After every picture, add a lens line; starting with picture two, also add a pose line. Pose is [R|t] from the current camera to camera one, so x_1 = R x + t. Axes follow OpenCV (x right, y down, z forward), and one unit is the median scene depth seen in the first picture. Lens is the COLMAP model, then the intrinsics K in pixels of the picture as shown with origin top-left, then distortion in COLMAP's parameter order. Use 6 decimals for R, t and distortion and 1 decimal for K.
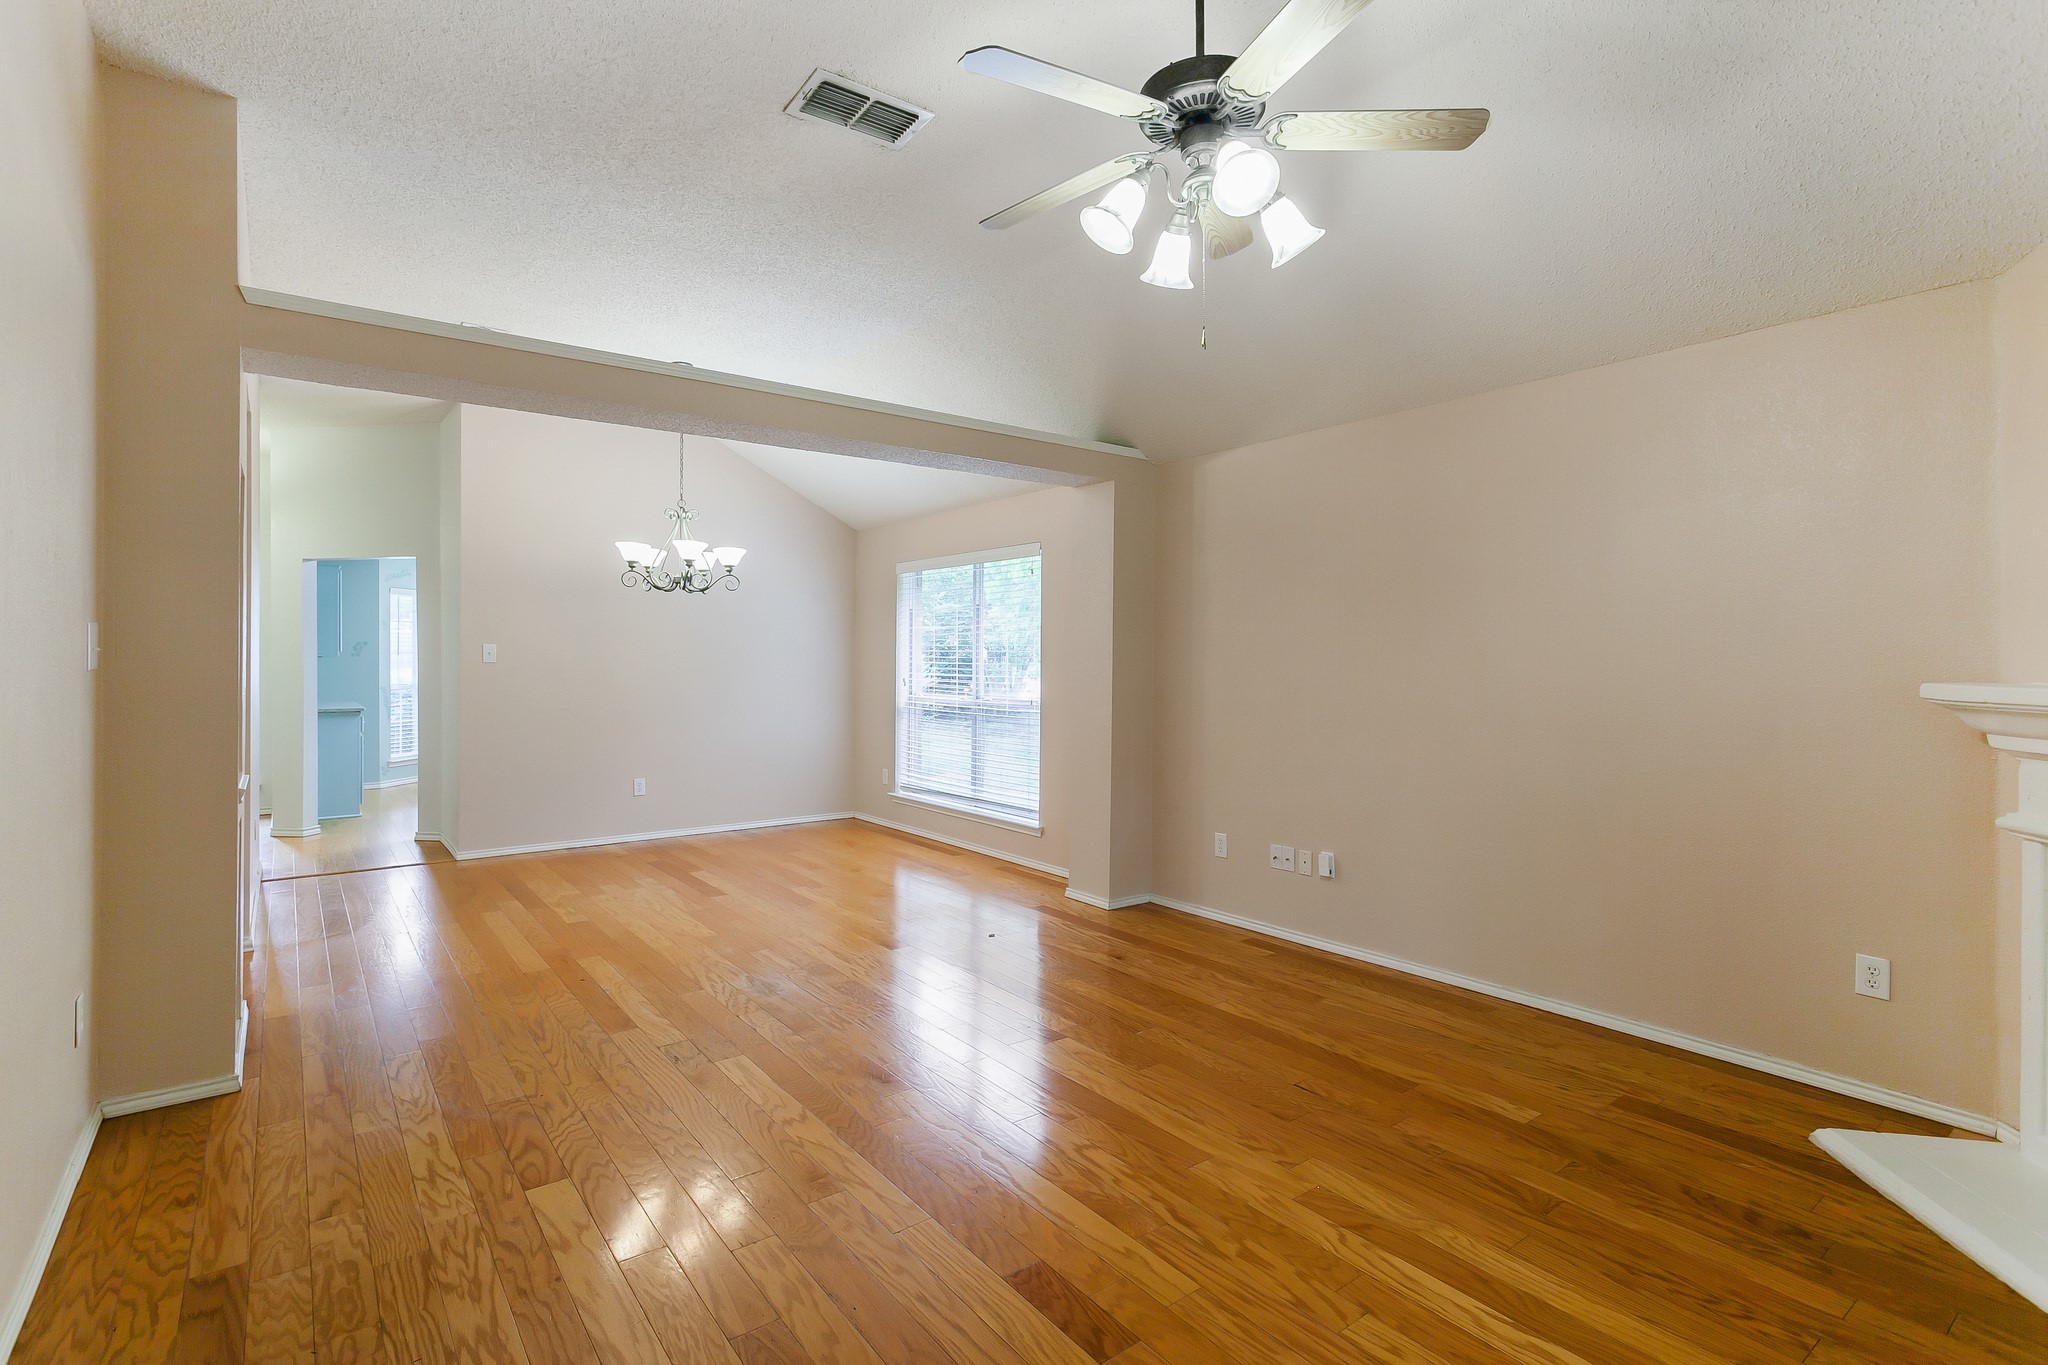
lens RADIAL K [[970.2, 0, 1021.0], [0, 970.2, 670.5], [0, 0, 1]] dist [0.000933, 0.000332]
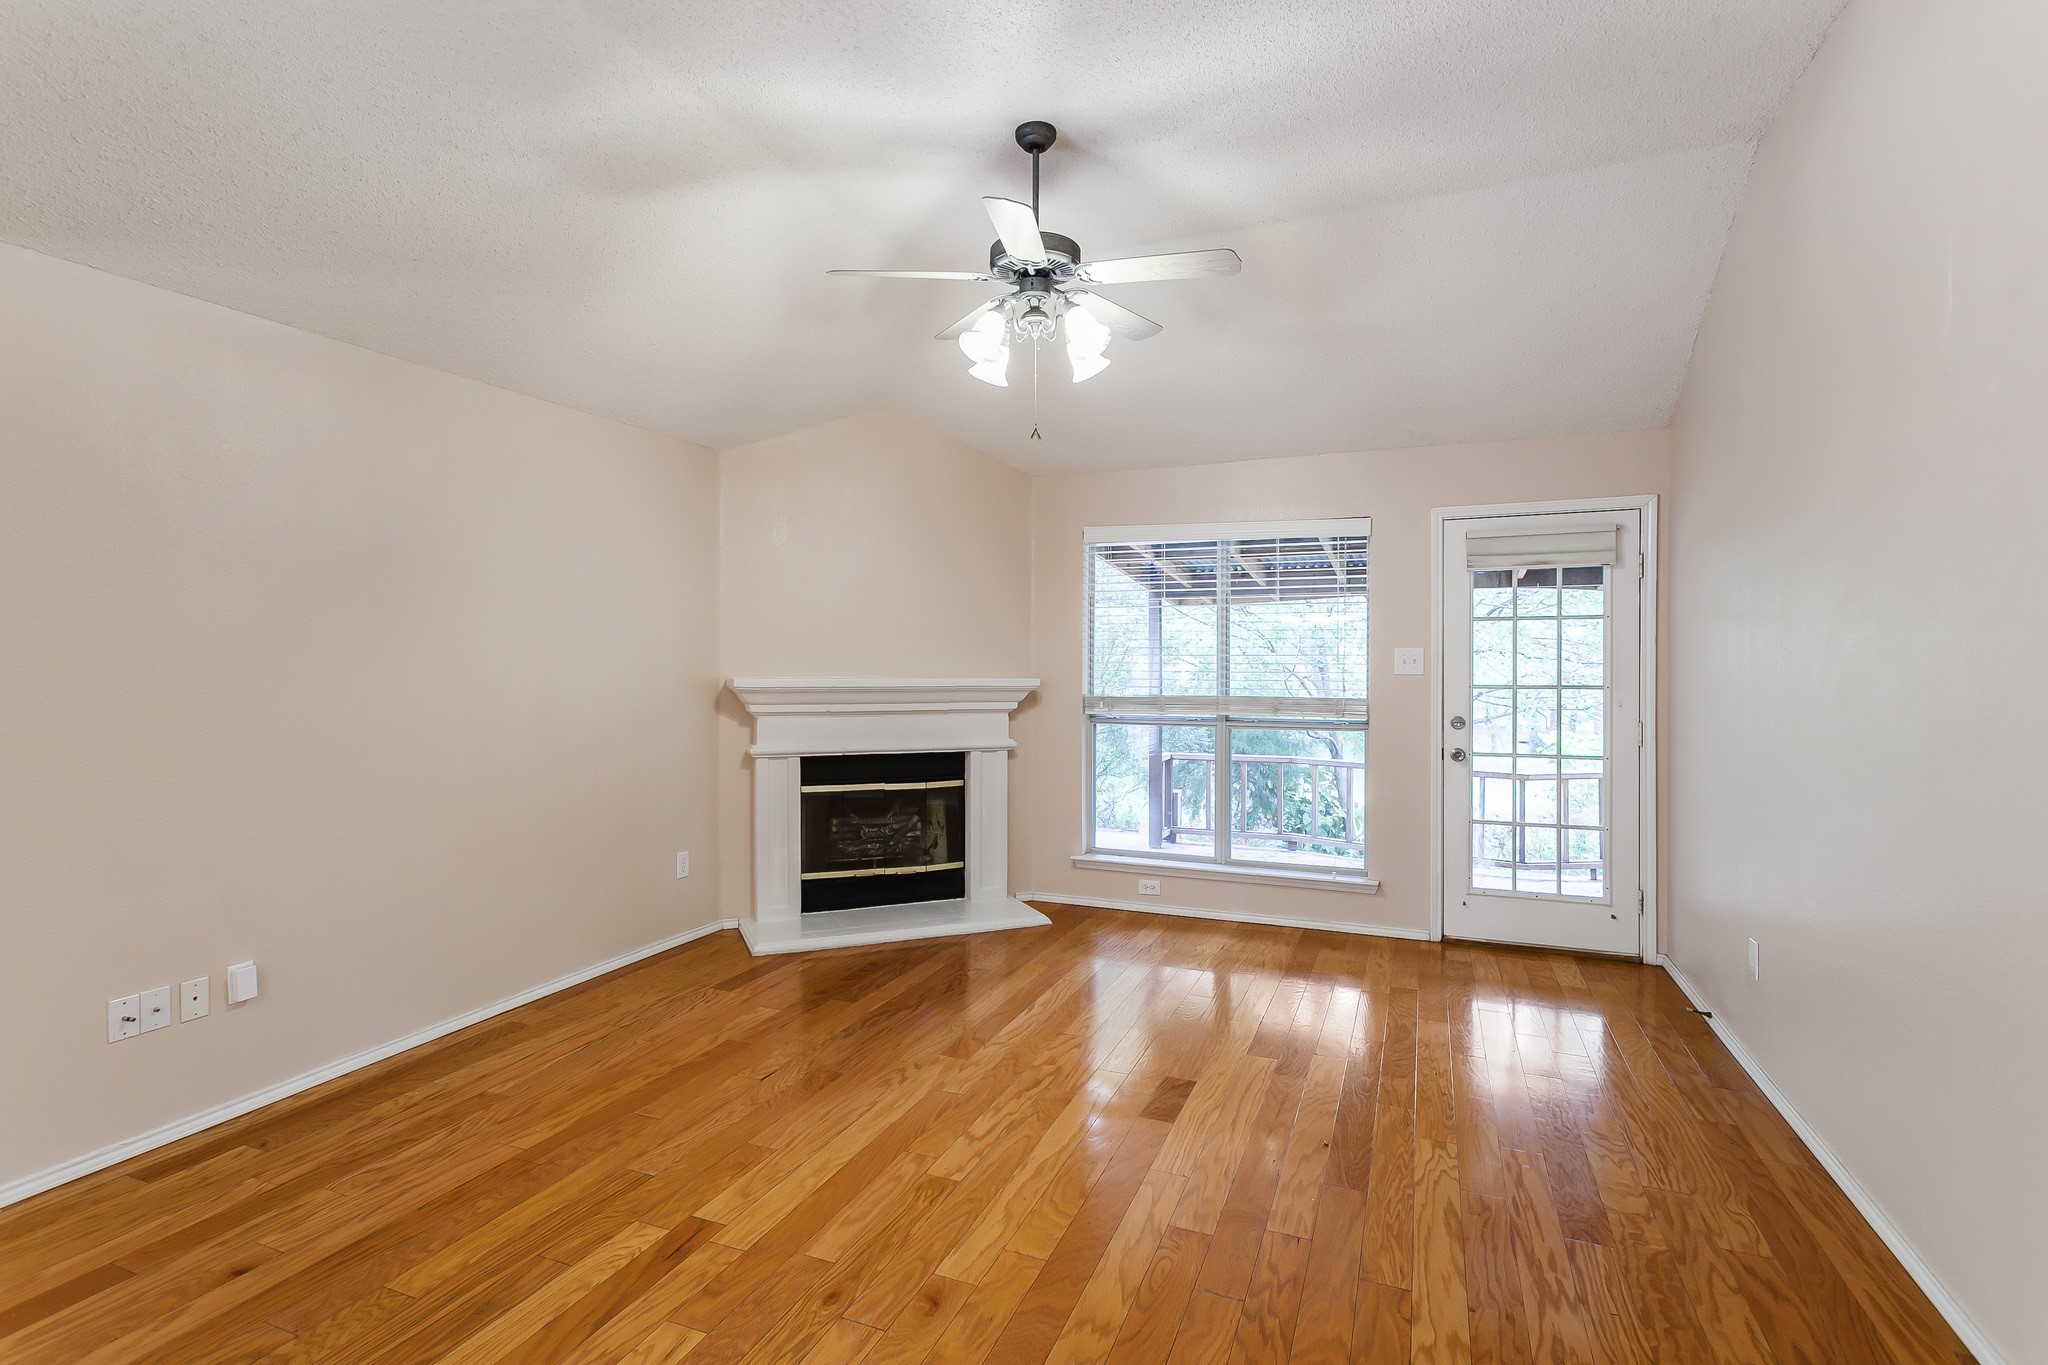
lens RADIAL K [[970.2, 0, 1022.0], [0, 970.2, 676.6], [0, 0, 1]] dist [0.000933, 0.000332]
pose [[-0.502069, -0.013519, 0.864722, -0.689515], [0.011208, 0.999692, 0.022136, -0.016390], [-0.864755, 0.020806, -0.501763, 1.189670]]
